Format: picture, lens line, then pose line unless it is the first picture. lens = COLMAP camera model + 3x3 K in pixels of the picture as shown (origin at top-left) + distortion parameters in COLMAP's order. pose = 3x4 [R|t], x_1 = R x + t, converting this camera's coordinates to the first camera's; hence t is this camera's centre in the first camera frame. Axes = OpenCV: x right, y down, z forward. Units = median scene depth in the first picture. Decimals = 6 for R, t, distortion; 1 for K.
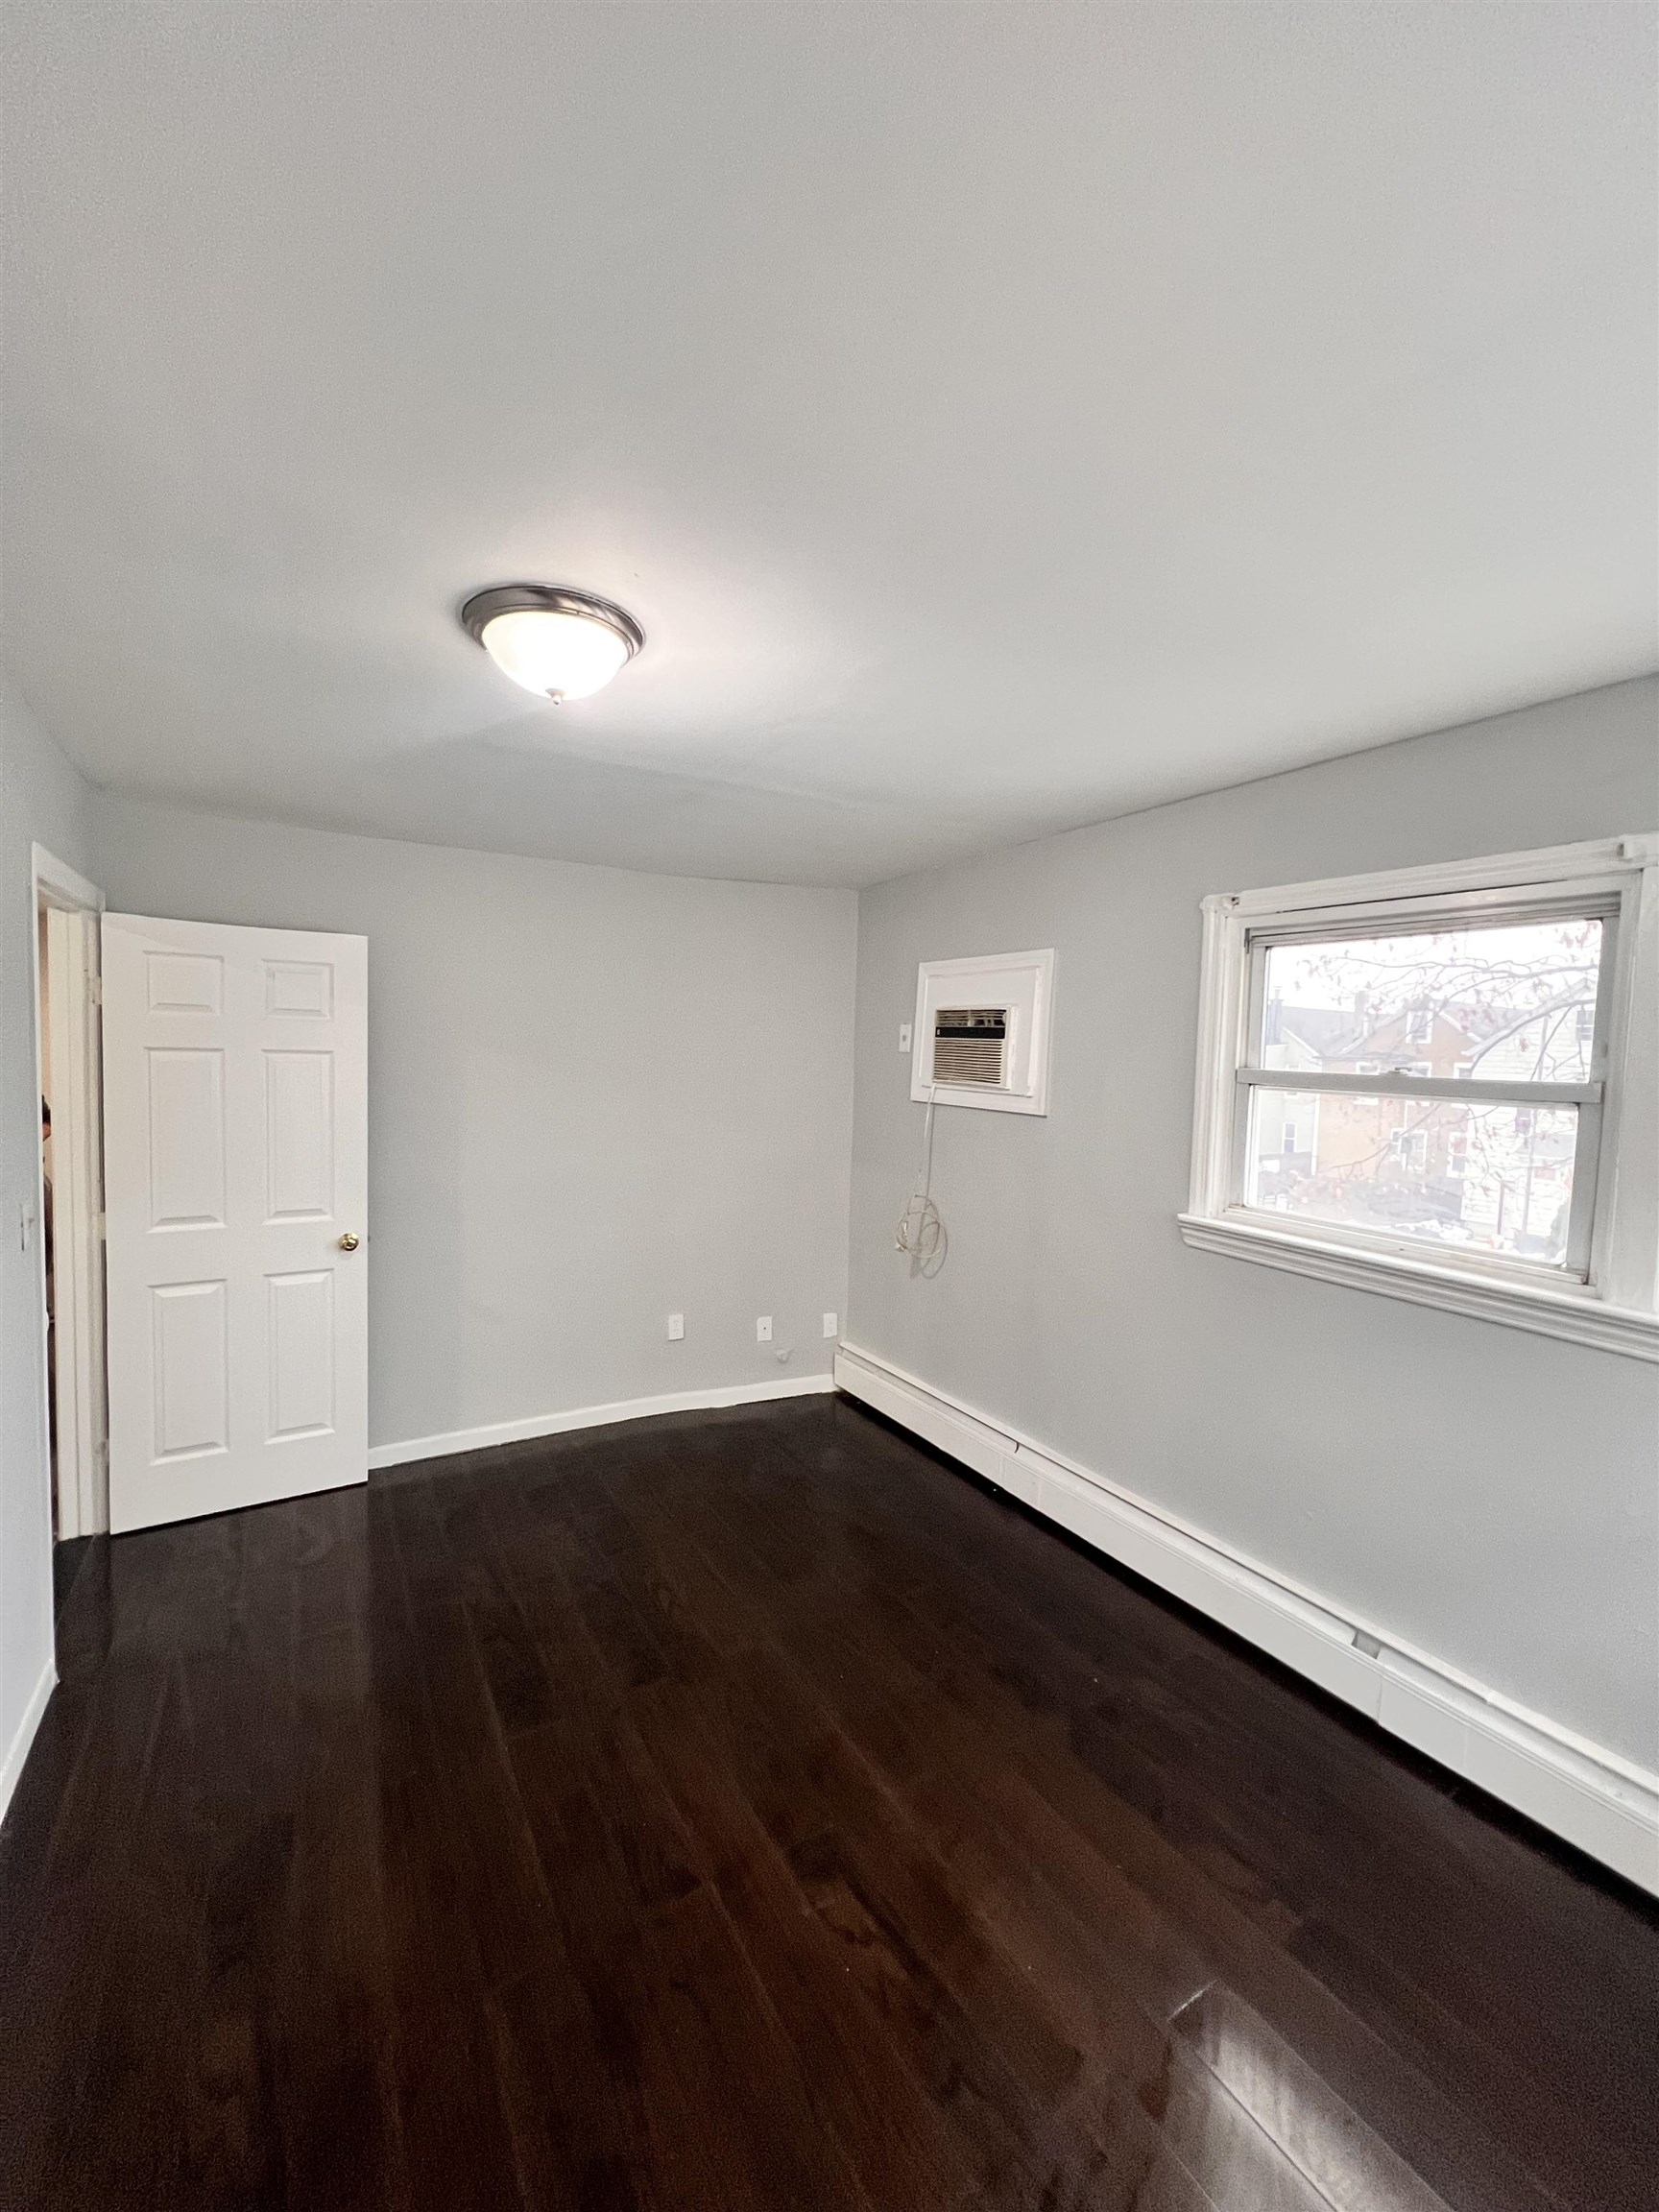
lens RADIAL K [[874.6, 0, 825.2], [0, 874.6, 1105.9], [0, 0, 1]] dist [-0.002988, -0.000249]
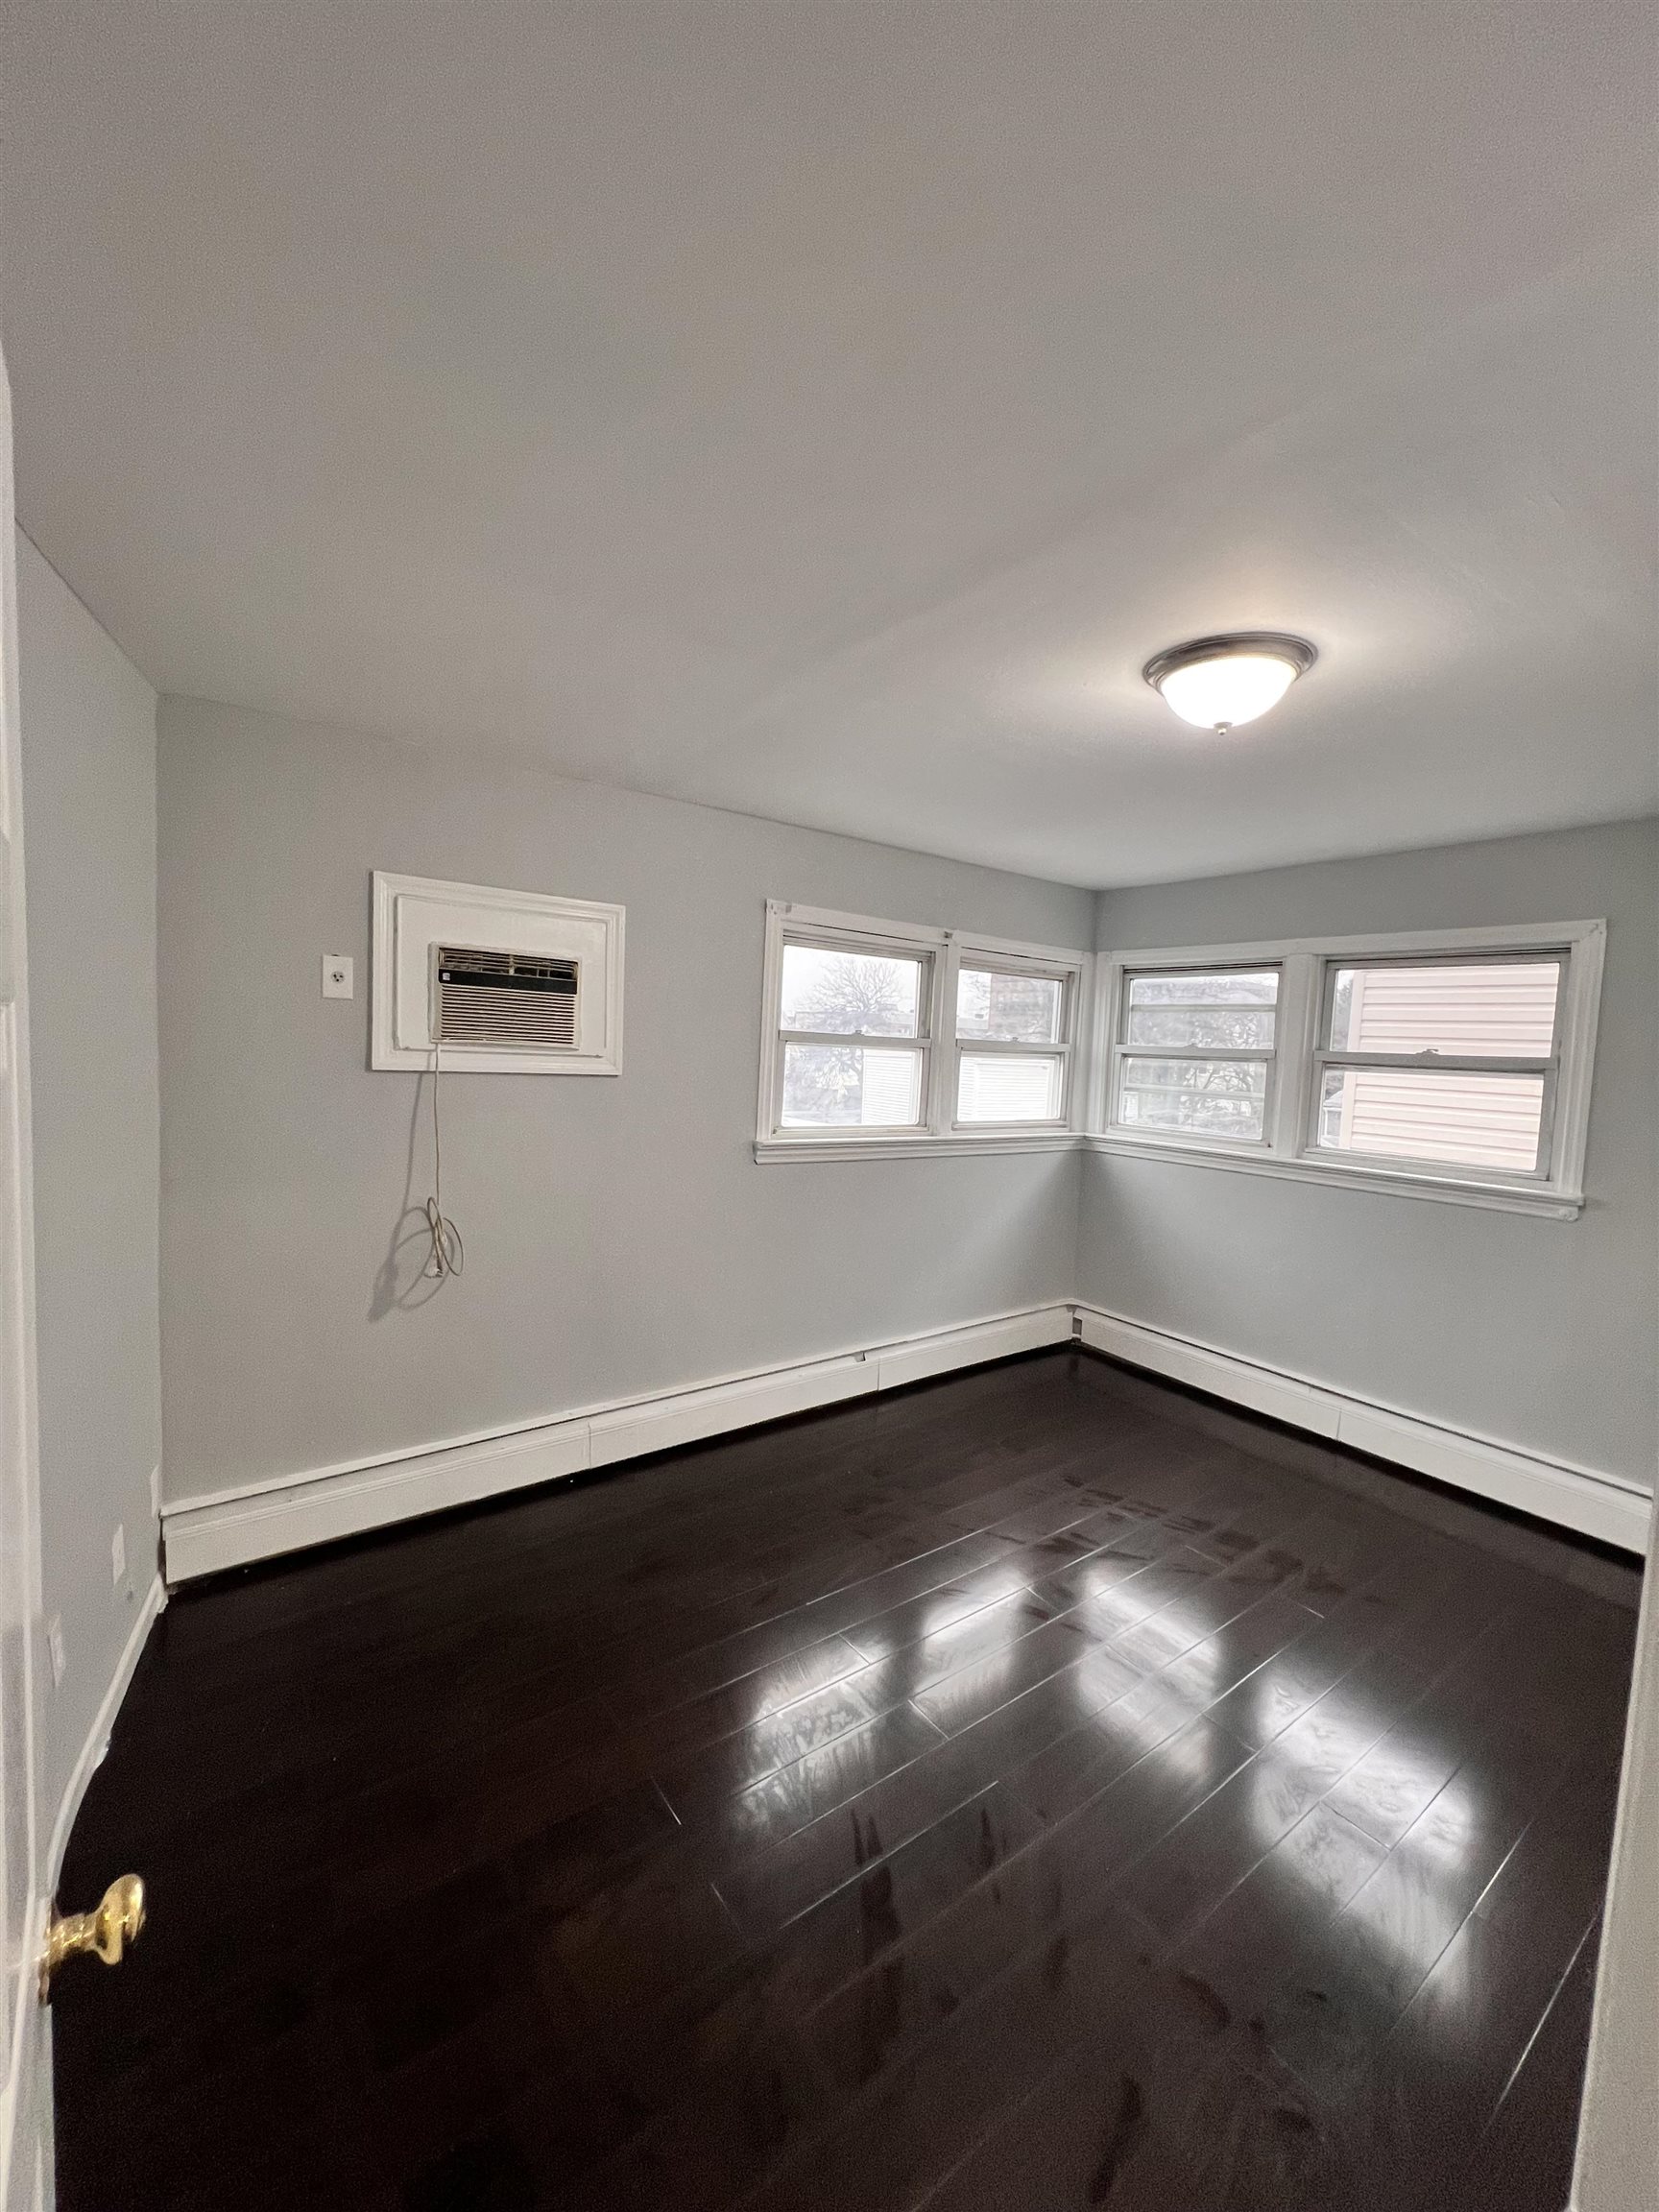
lens RADIAL K [[874.6, 0, 826.1], [0, 874.6, 1103.1], [0, 0, 1]] dist [-0.002988, -0.000249]
pose [[-0.092113, -0.104249, 0.990276, -0.725766], [0.012153, 0.994313, 0.105804, -0.057116], [-0.995674, 0.021781, -0.090322, 0.821949]]
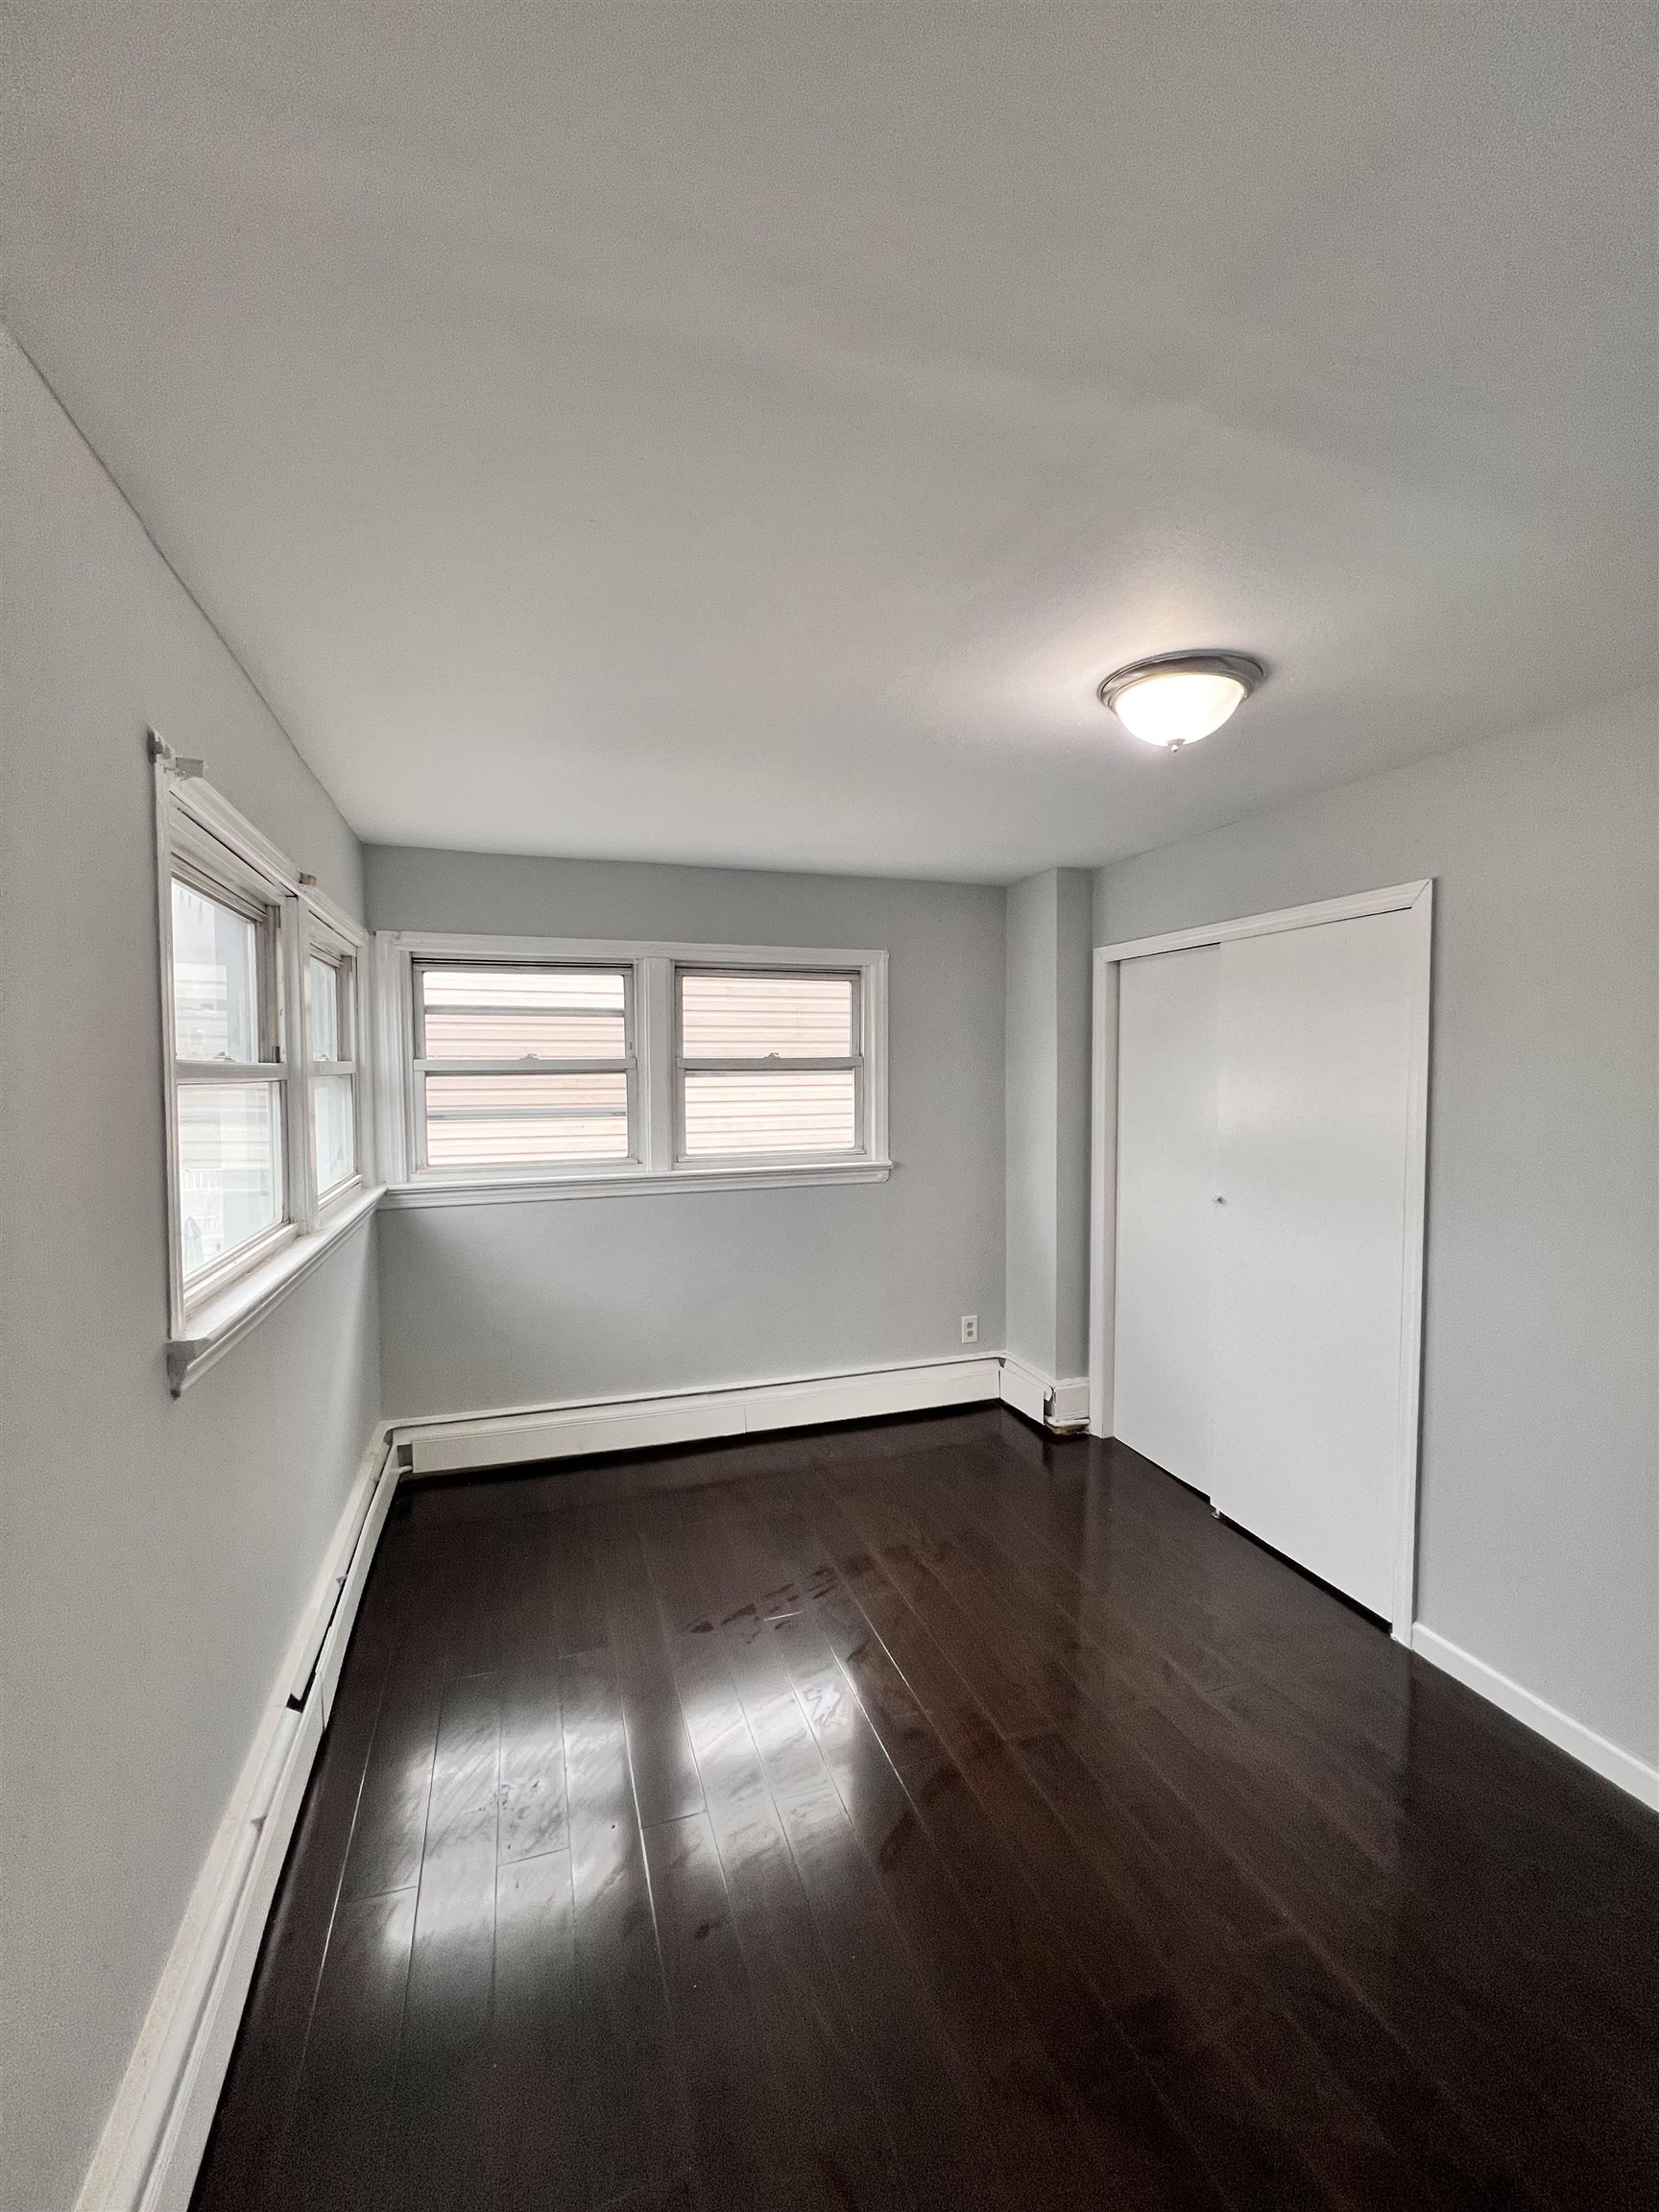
lens RADIAL K [[874.6, 0, 834.0], [0, 874.6, 1104.6], [0, 0, 1]] dist [-0.002988, -0.000249]
pose [[-0.977520, -0.033998, 0.208082, -0.058810], [-0.011408, 0.993997, 0.108814, -0.061393], [-0.210532, 0.103994, -0.972040, 1.139321]]
